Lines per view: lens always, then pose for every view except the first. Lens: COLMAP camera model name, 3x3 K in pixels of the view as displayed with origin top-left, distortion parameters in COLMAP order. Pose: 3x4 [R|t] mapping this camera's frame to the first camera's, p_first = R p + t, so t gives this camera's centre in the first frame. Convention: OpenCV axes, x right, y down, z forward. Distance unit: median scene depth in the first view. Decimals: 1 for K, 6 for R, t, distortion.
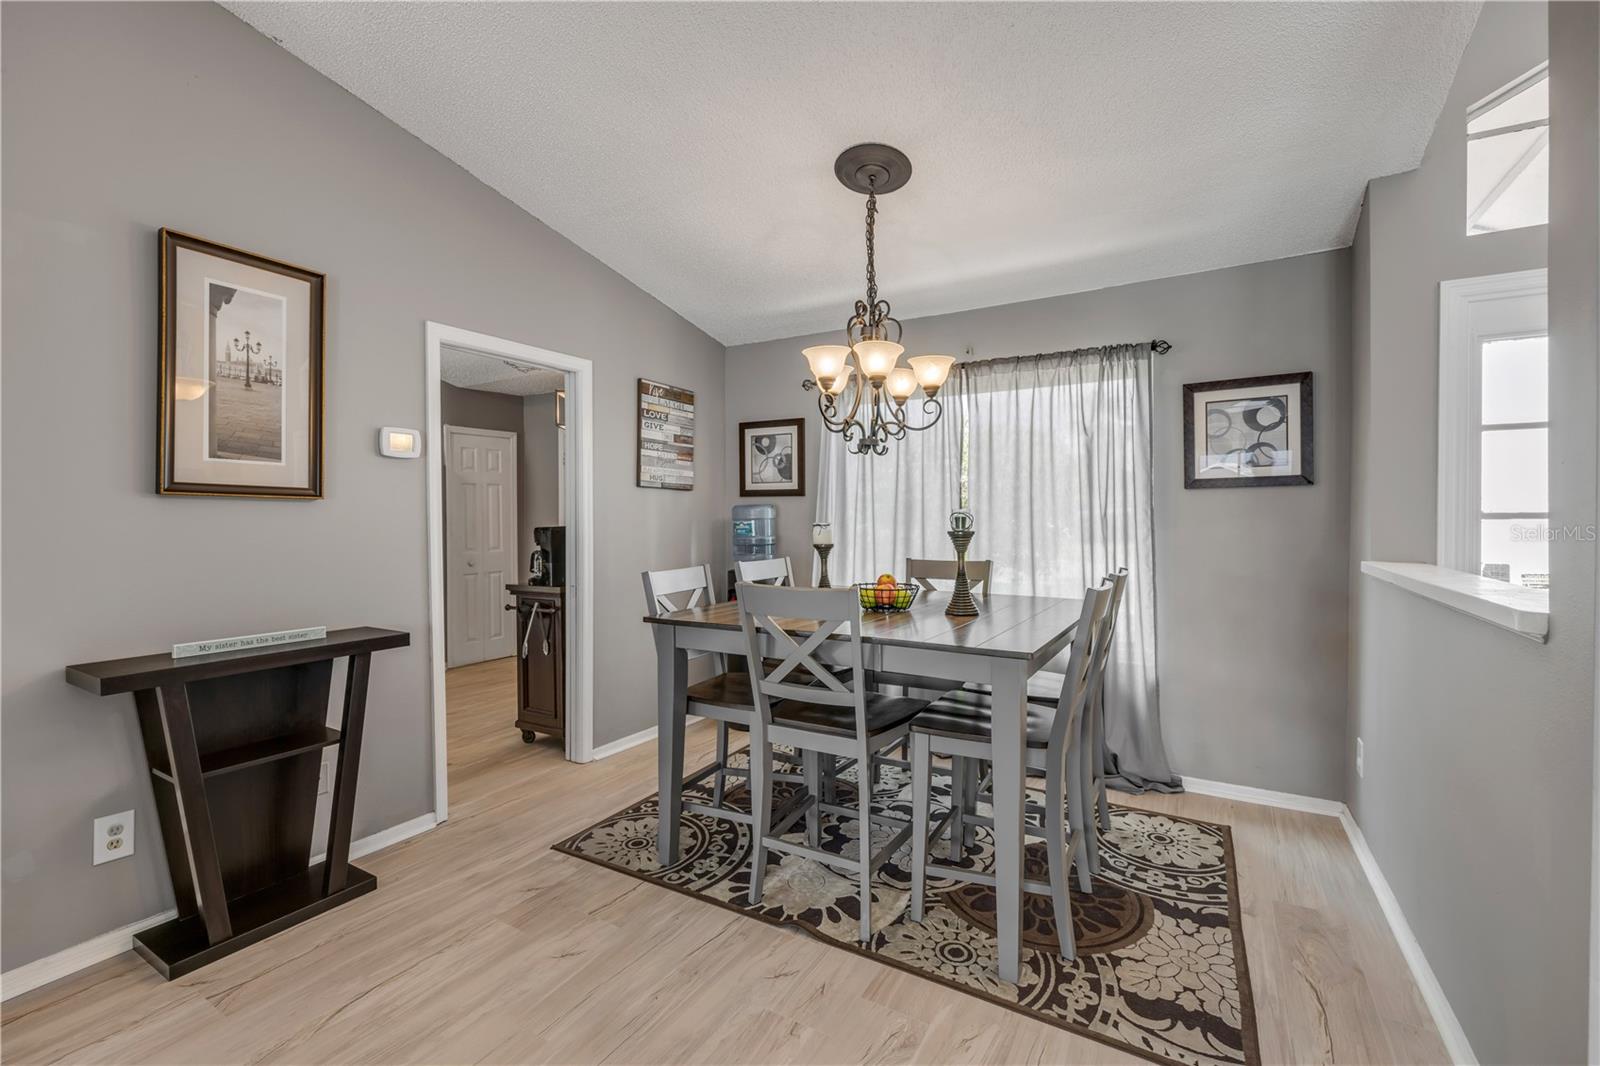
lens RADIAL K [[683.3, 0, 792.9], [0, 683.3, 530.5], [0, 0, 1]] dist [-0.000524, -0.000294]
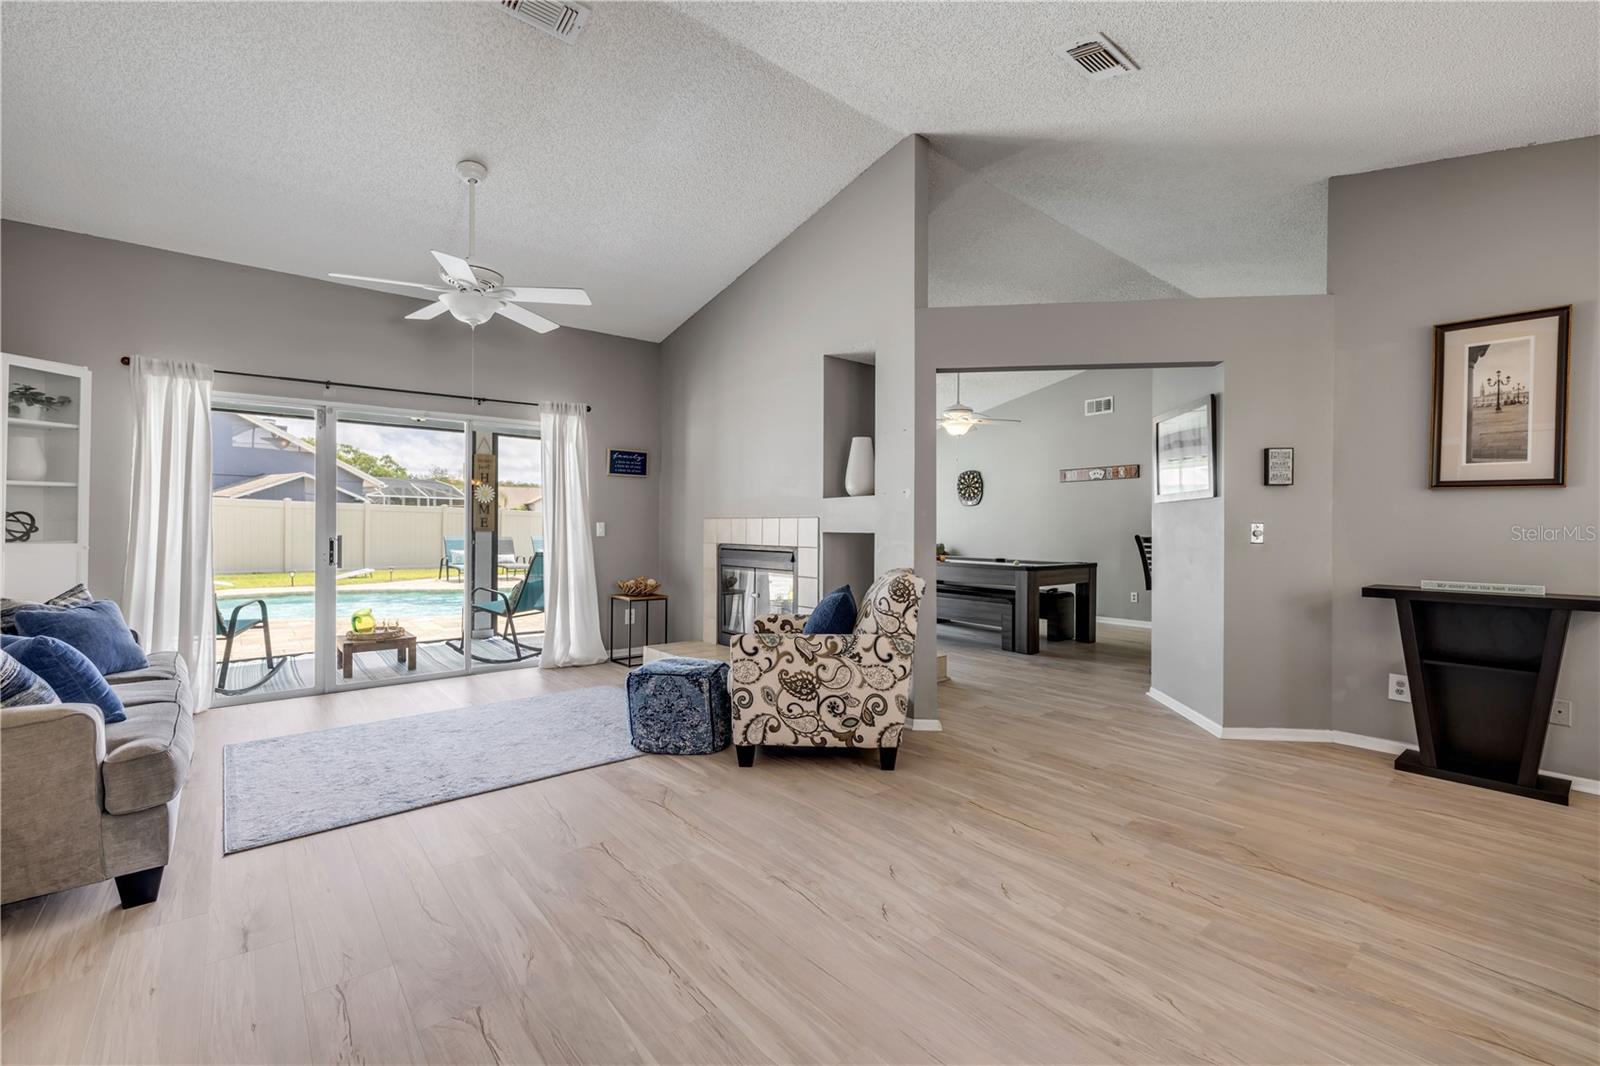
lens RADIAL K [[683.3, 0, 800.8], [0, 683.3, 528.4], [0, 0, 1]] dist [-0.000524, -0.000294]
pose [[-0.326568, 0.006348, -0.945152, 0.929877], [-0.021103, 0.999679, 0.014006, 0.041554], [0.944938, 0.024519, -0.326329, 0.094690]]
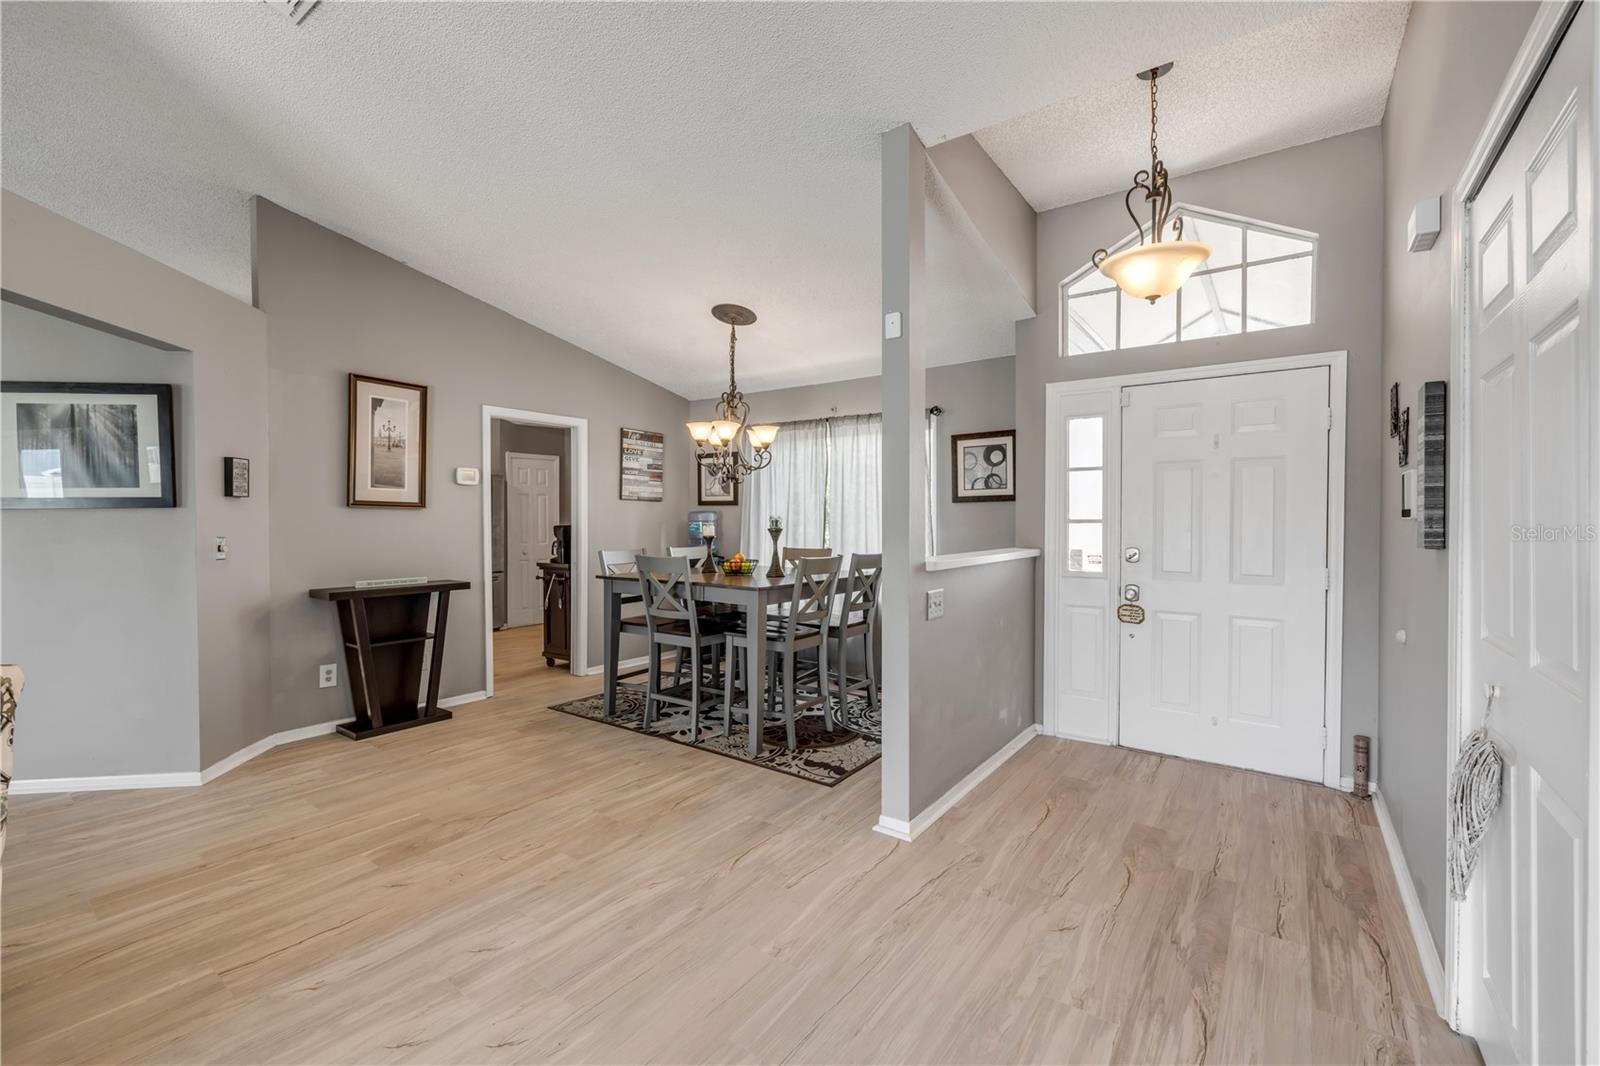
lens RADIAL K [[668.7, 0, 794.8], [0, 668.7, 535.1], [0, 0, 1]] dist [-0.005337, 0.001507]
pose [[0.995981, 0.007553, -0.089243, 0.455350], [-0.007273, 0.999968, 0.003456, 0.011596], [0.089266, -0.002793, 0.996004, -0.691048]]
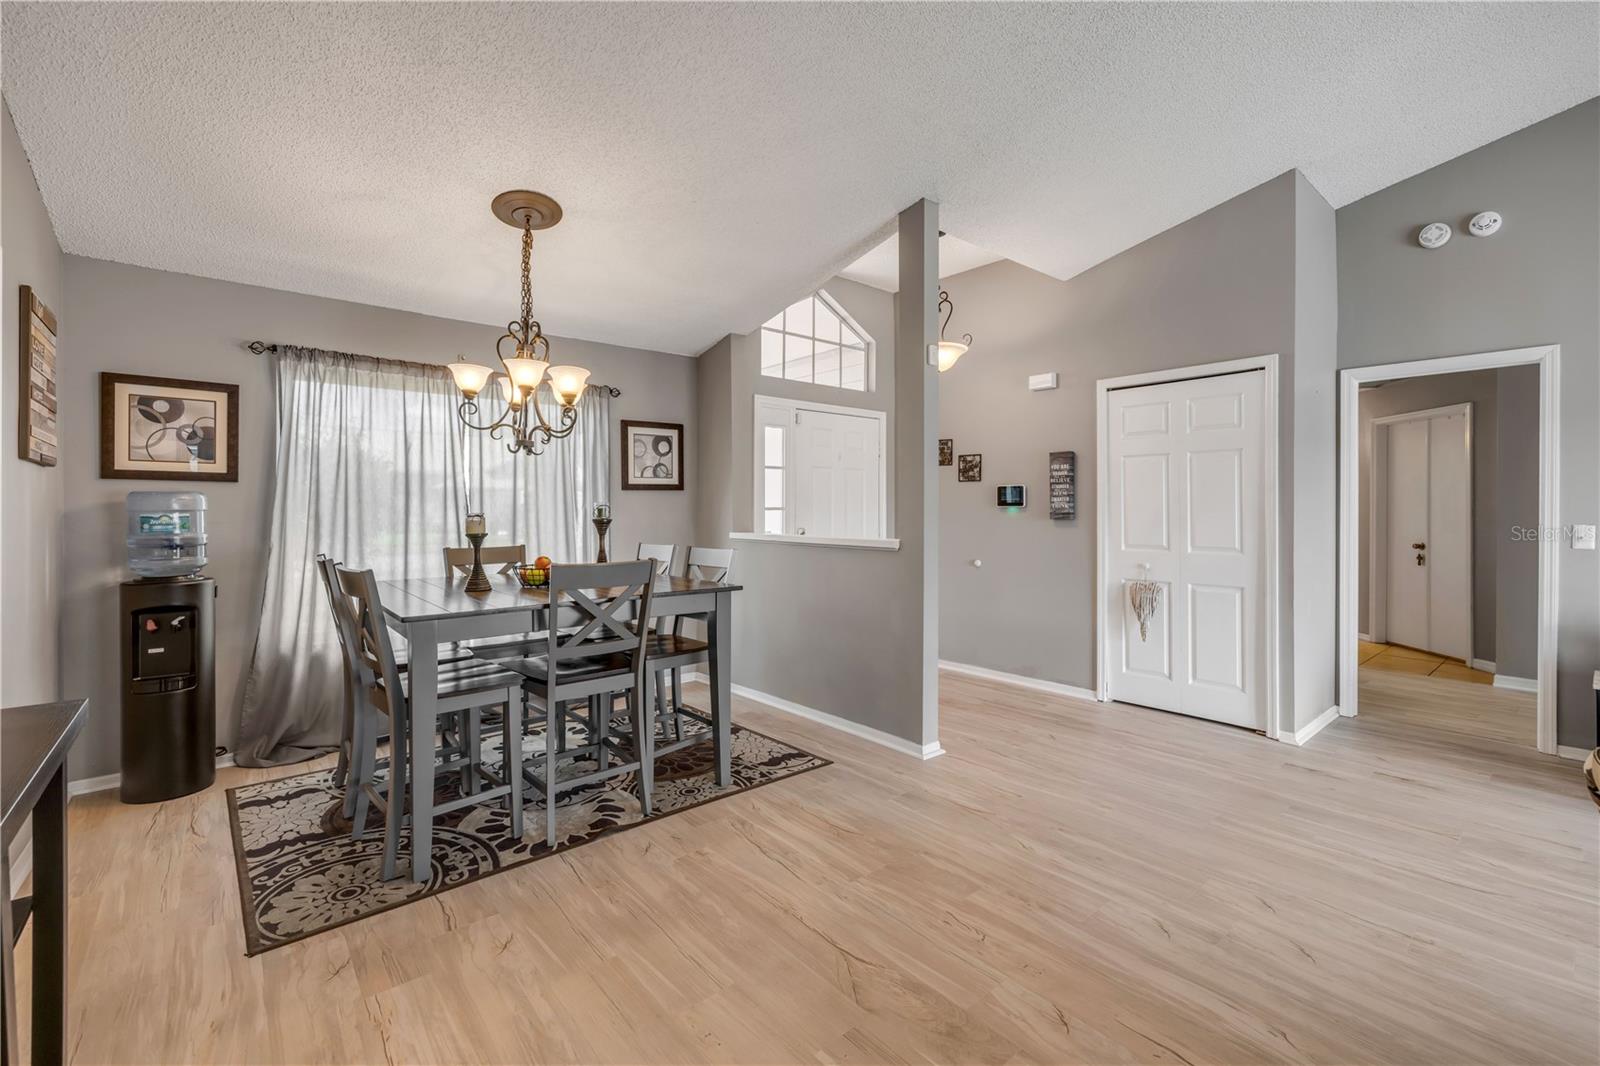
lens RADIAL K [[683.3, 0, 793.8], [0, 683.3, 520.1], [0, 0, 1]] dist [-0.000524, -0.000294]
pose [[0.327744, -0.012064, 0.944689, -0.907517], [0.018526, 0.999808, 0.006341, 0.001560], [-0.944585, 0.015423, 0.327905, 0.212618]]
